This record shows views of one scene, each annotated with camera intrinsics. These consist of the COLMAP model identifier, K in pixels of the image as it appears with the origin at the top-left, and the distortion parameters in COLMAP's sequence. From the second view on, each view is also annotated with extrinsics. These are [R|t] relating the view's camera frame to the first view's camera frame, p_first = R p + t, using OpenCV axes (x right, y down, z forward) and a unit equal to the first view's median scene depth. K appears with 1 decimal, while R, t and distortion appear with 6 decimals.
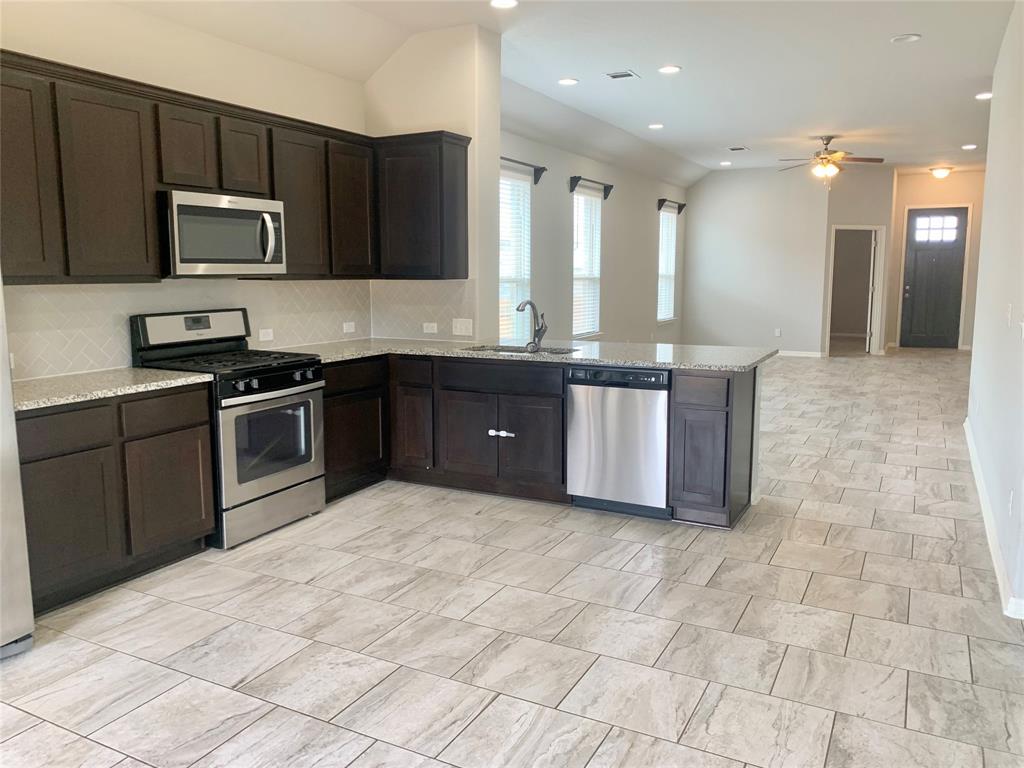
lens RADIAL K [[774.9, 0, 512.0], [0, 774.9, 384.0], [0, 0, 1]] dist [0.049152, -0.067666]
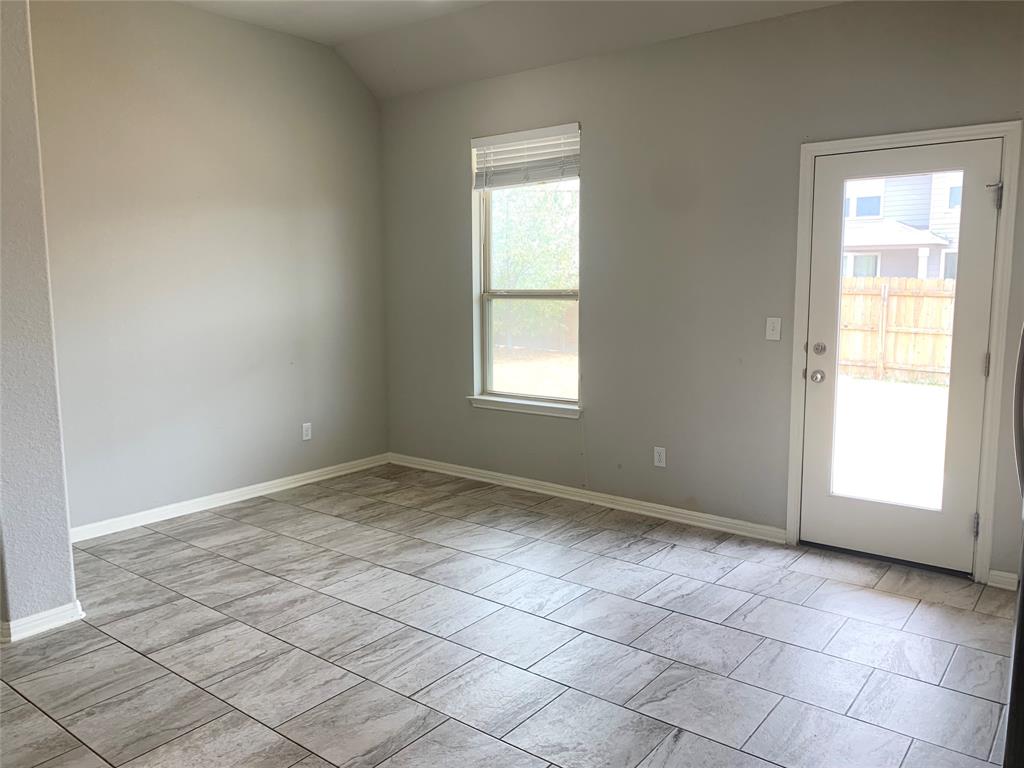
lens RADIAL K [[774.9, 0, 512.0], [0, 774.9, 384.0], [0, 0, 1]] dist [0.049152, -0.067666]
pose [[-0.985137, -0.014235, 0.171178, -0.314181], [0.032894, 0.962482, 0.269344, -0.264473], [-0.168590, 0.270972, -0.947709, 1.811783]]
